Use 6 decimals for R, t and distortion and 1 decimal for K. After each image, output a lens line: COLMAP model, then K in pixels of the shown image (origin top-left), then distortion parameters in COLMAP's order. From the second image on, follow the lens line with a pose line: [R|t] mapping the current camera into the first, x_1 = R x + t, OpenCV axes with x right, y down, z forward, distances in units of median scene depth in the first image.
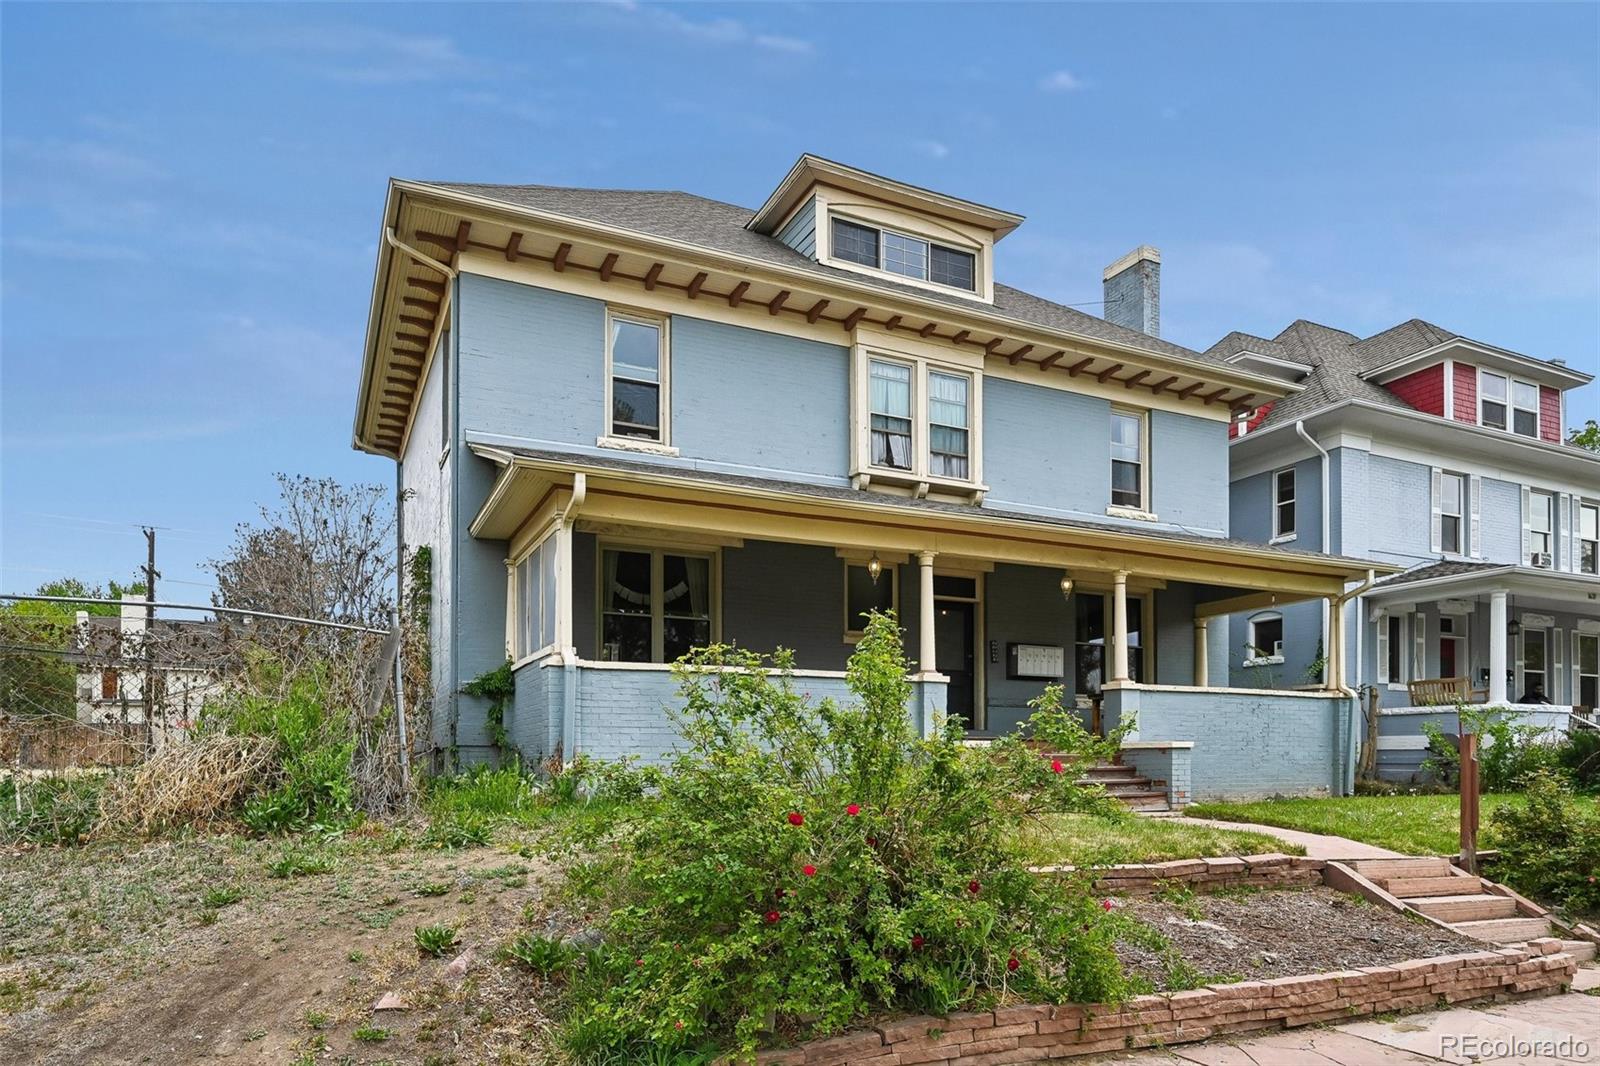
lens RADIAL K [[866.0, 0, 800.0], [0, 866.0, 533.0], [0, 0, 1]] dist [0.001313, -0.000894]
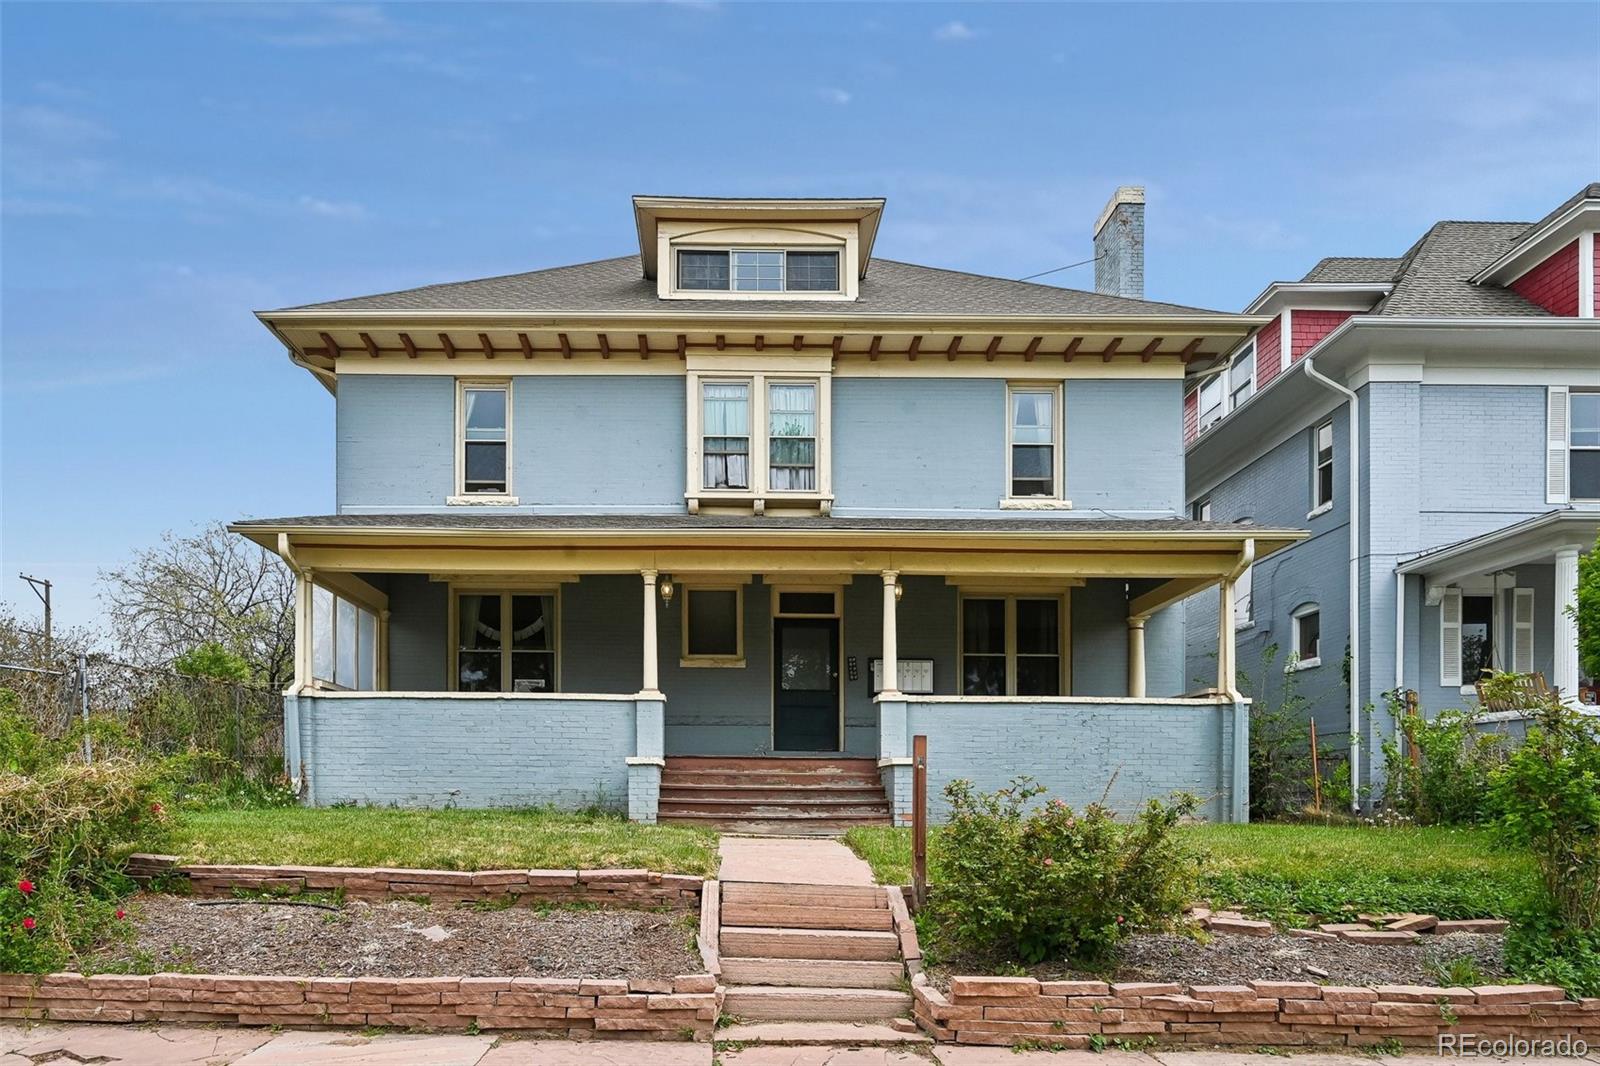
lens RADIAL K [[852.1, 0, 799.9], [0, 852.1, 585.5], [0, 0, 1]] dist [-0.002335, 0.000393]
pose [[0.919676, -0.087170, -0.382881, 0.540595], [0.091915, 0.995749, -0.005922, 0.047947], [0.381770, -0.029747, 0.923779, 0.126449]]
